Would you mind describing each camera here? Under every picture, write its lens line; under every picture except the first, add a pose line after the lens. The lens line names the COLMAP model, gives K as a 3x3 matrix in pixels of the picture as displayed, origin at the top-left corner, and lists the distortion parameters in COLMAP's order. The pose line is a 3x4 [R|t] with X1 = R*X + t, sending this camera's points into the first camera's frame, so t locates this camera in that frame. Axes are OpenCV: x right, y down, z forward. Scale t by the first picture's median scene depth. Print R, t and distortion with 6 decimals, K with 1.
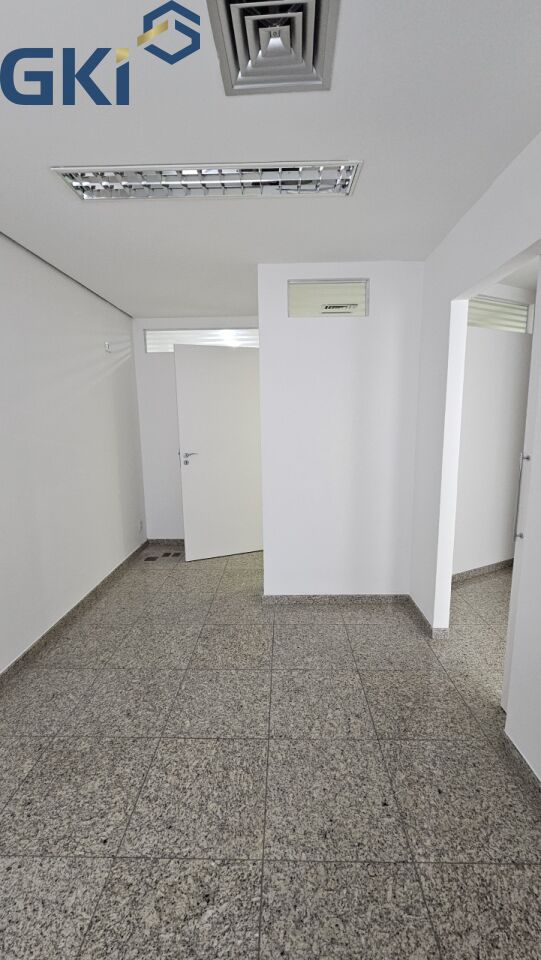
lens RADIAL K [[388.1, 0, 270.5], [0, 388.1, 480.0], [0, 0, 1]] dist [-0.009824, 0.002968]
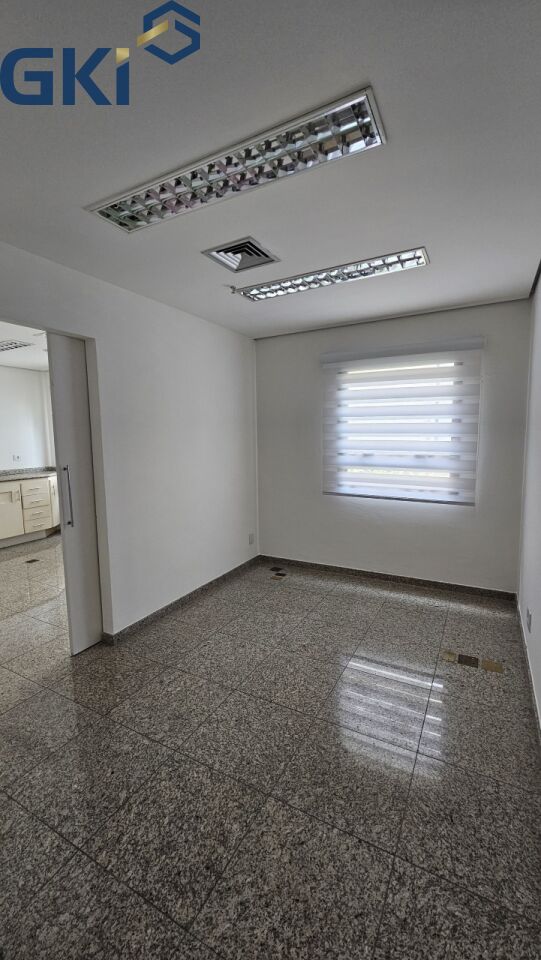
lens RADIAL K [[388.1, 0, 270.5], [0, 388.1, 480.0], [0, 0, 1]] dist [-0.009824, 0.002968]
pose [[-0.889106, -0.022683, 0.457139, -0.543511], [0.106121, 0.961338, 0.254100, -0.240093], [-0.445229, 0.274434, -0.852324, 1.492677]]
